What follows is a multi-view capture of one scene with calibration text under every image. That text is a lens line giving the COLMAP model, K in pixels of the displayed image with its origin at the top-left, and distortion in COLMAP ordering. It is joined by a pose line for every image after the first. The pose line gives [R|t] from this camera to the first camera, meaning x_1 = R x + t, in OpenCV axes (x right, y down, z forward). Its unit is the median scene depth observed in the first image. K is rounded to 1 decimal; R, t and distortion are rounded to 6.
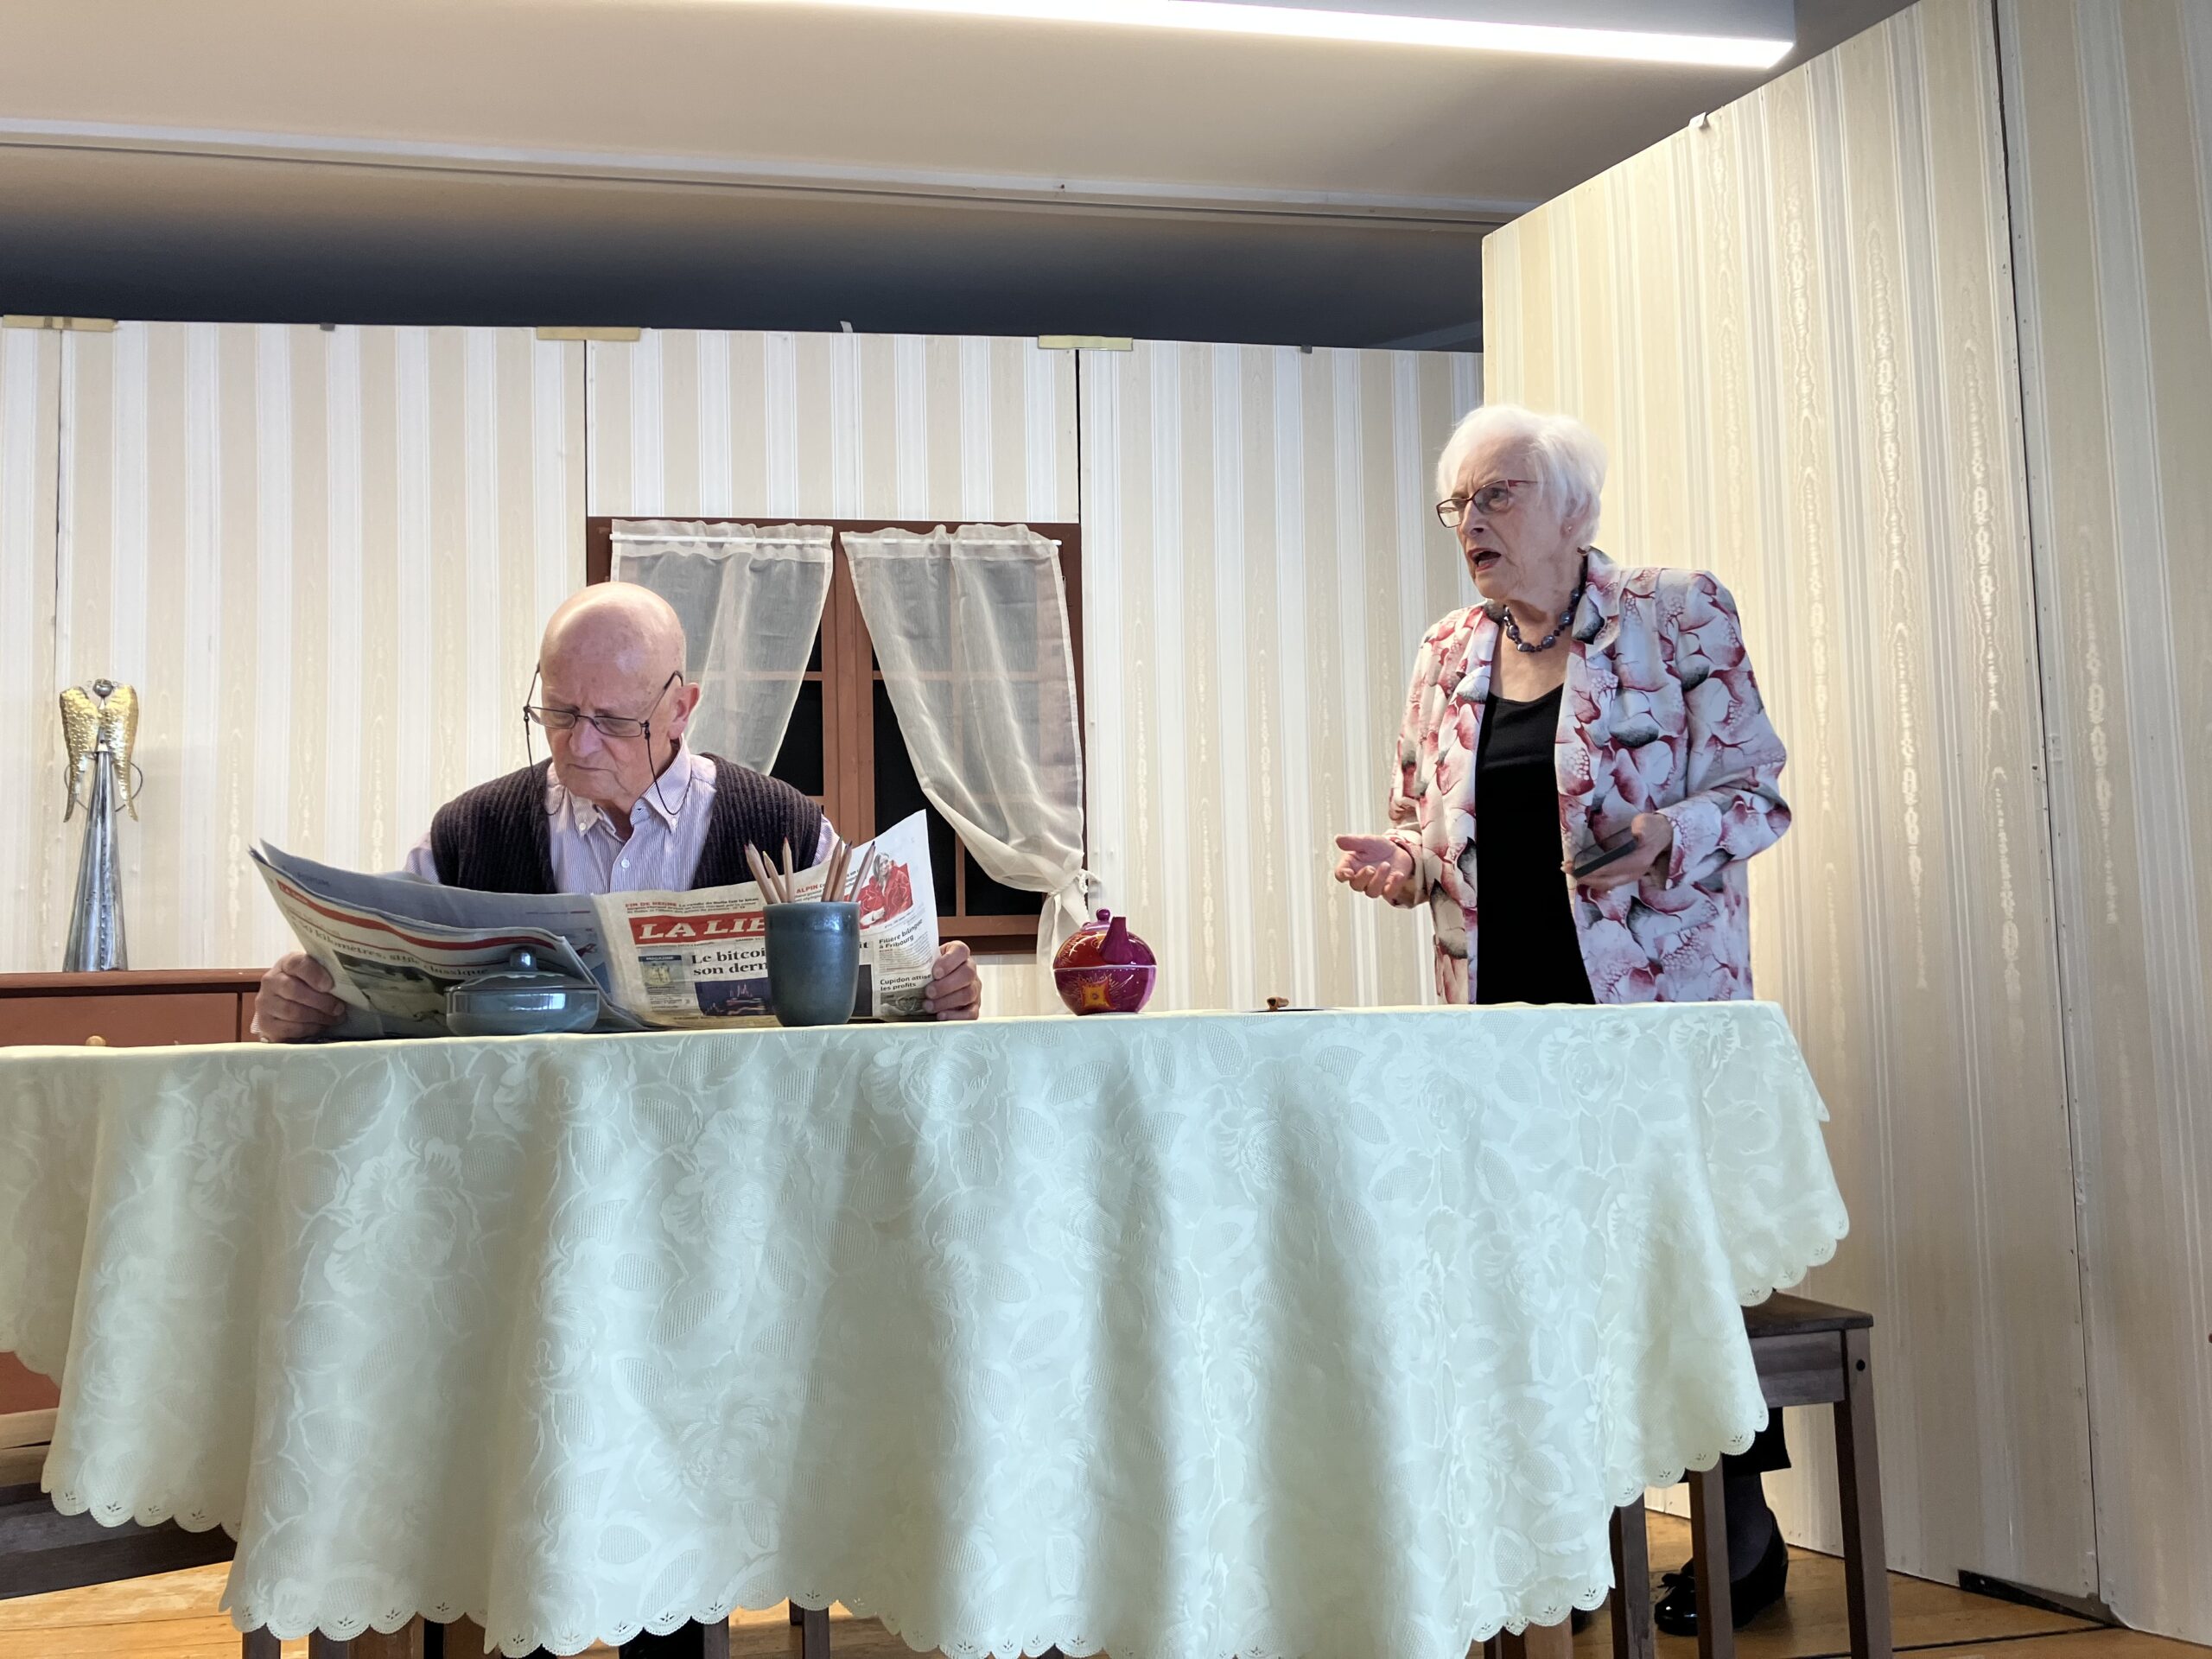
lens RADIAL K [[1798.4, 0, 1091.2], [0, 1798.4, 835.8], [0, 0, 1]] dist [0.042908, -0.048422]
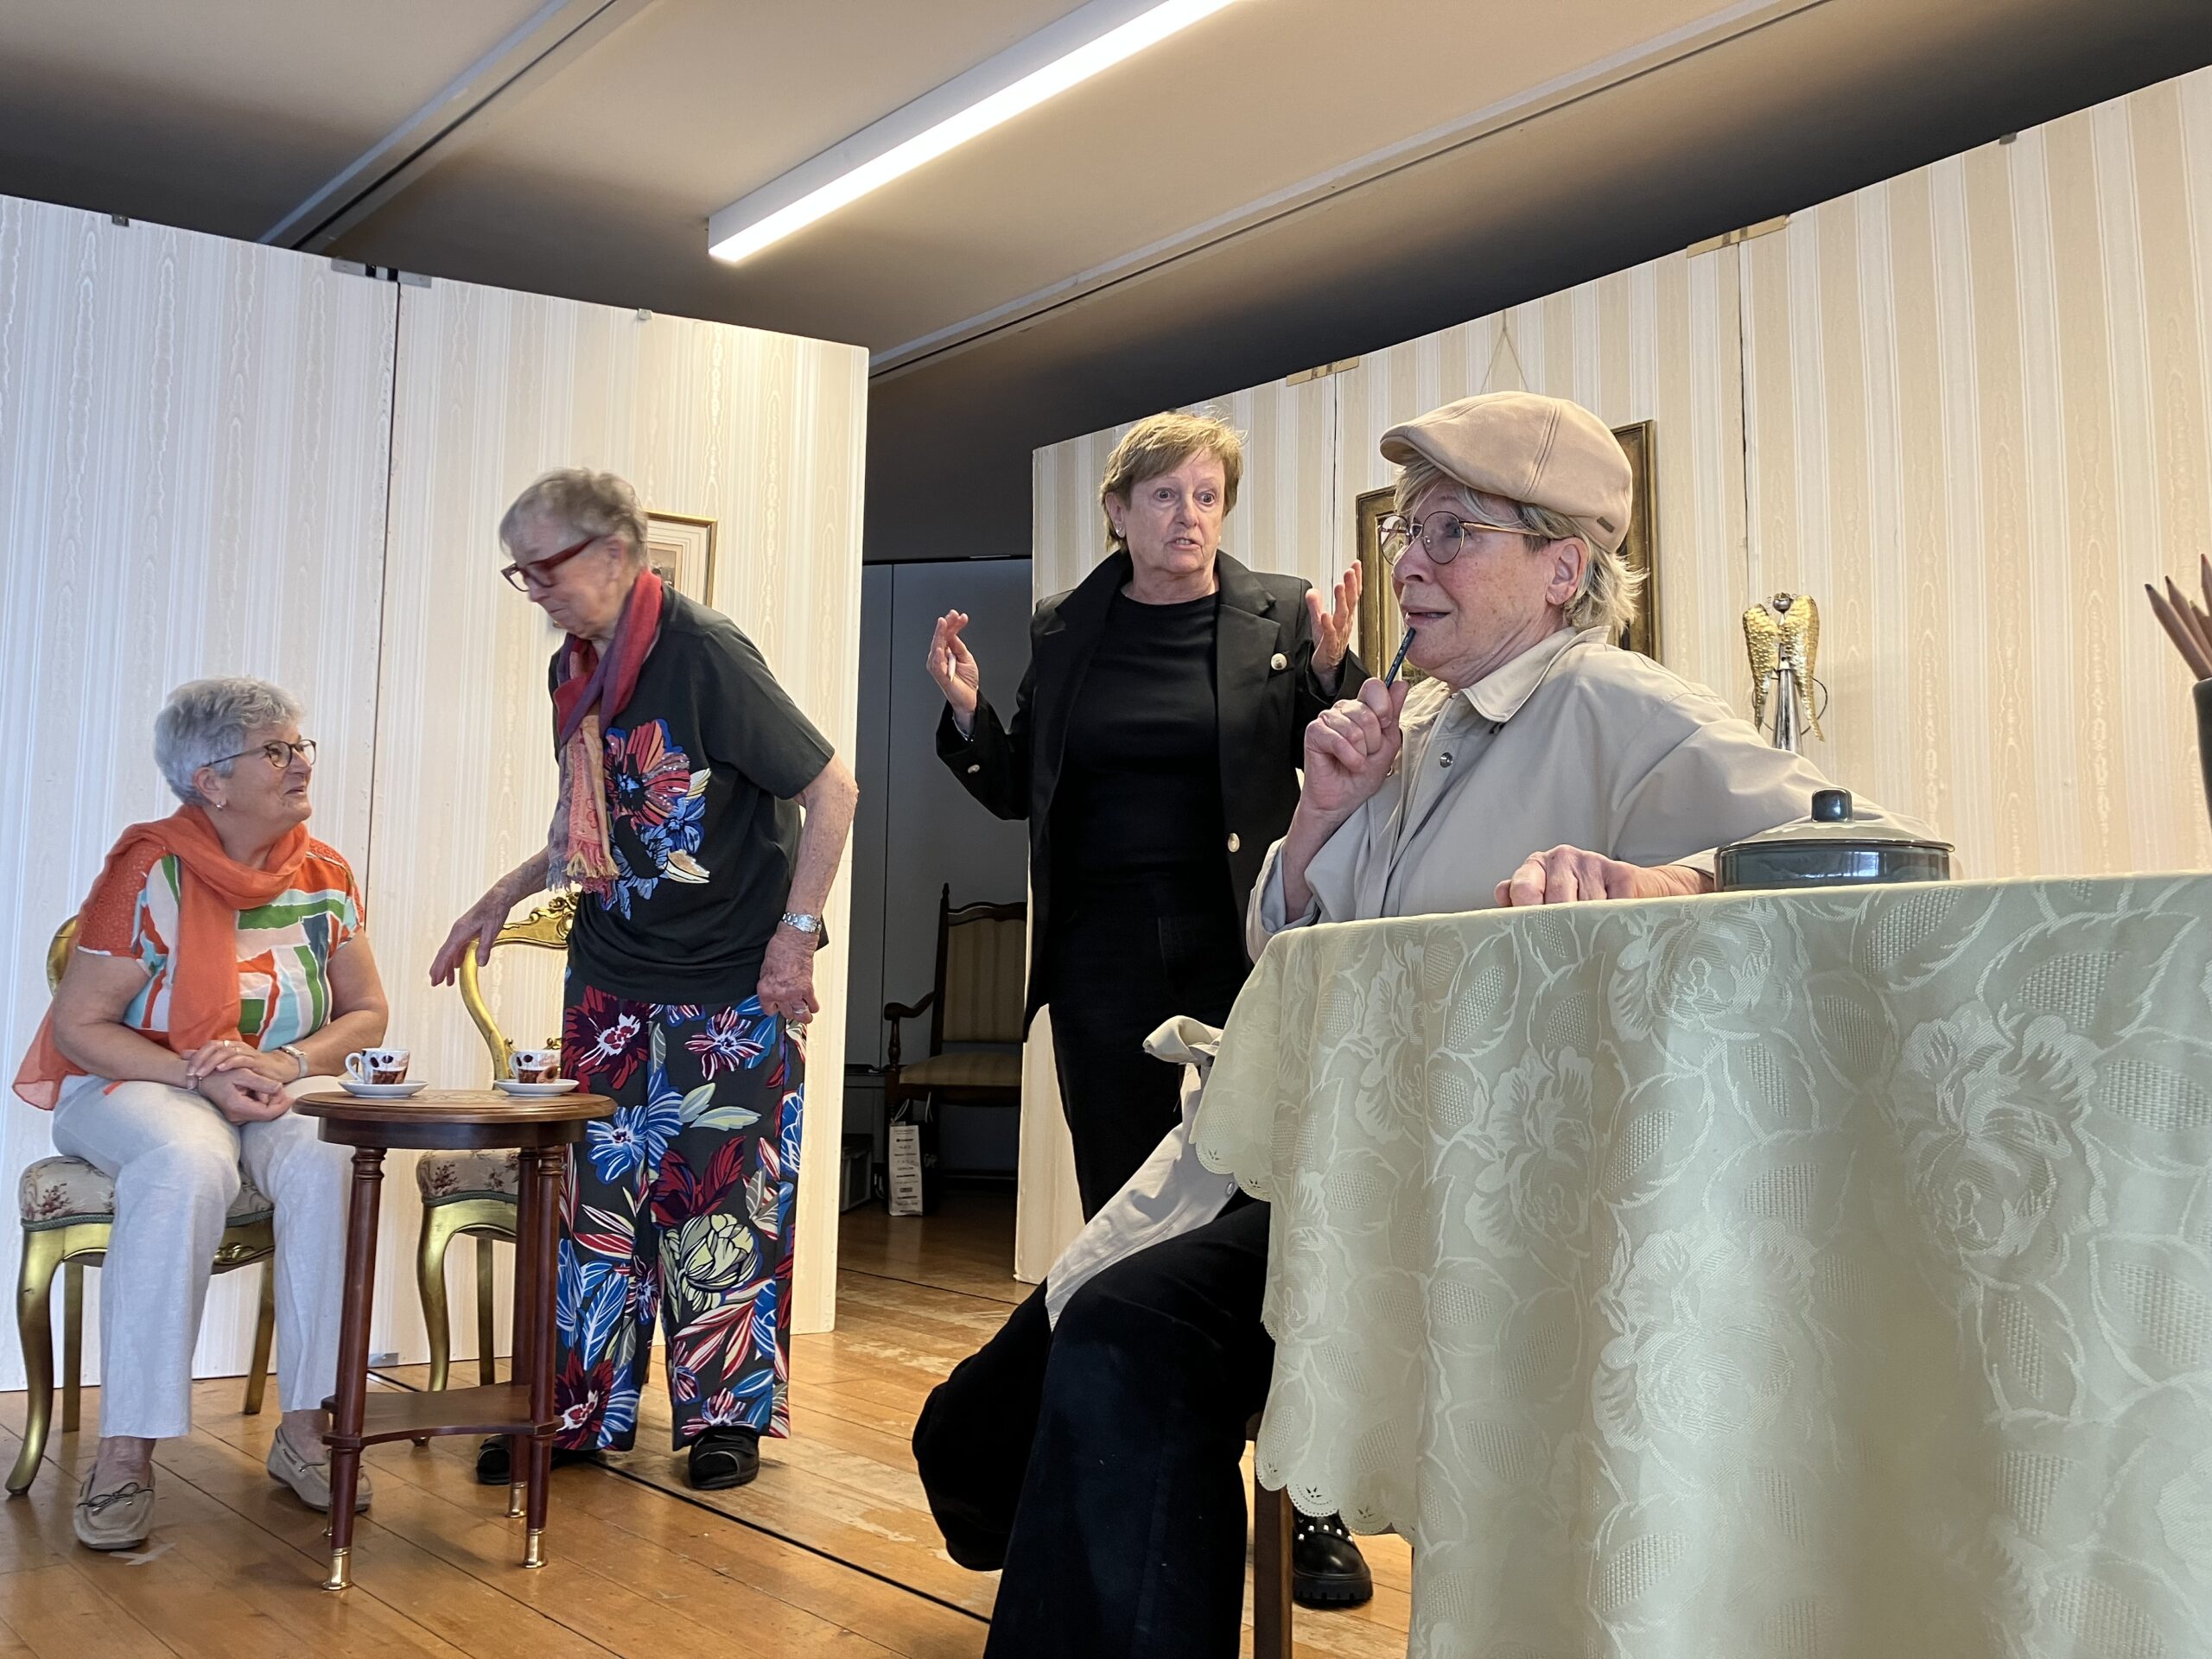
lens RADIAL K [[1798.4, 0, 1105.8], [0, 1798.4, 813.6], [0, 0, 1]] dist [0.042908, -0.048422]
pose [[0.534759, -0.051618, -0.843427, 0.047646], [0.049863, 0.998321, -0.029483, 0.035086], [0.843532, -0.026290, 0.536435, 0.188717]]
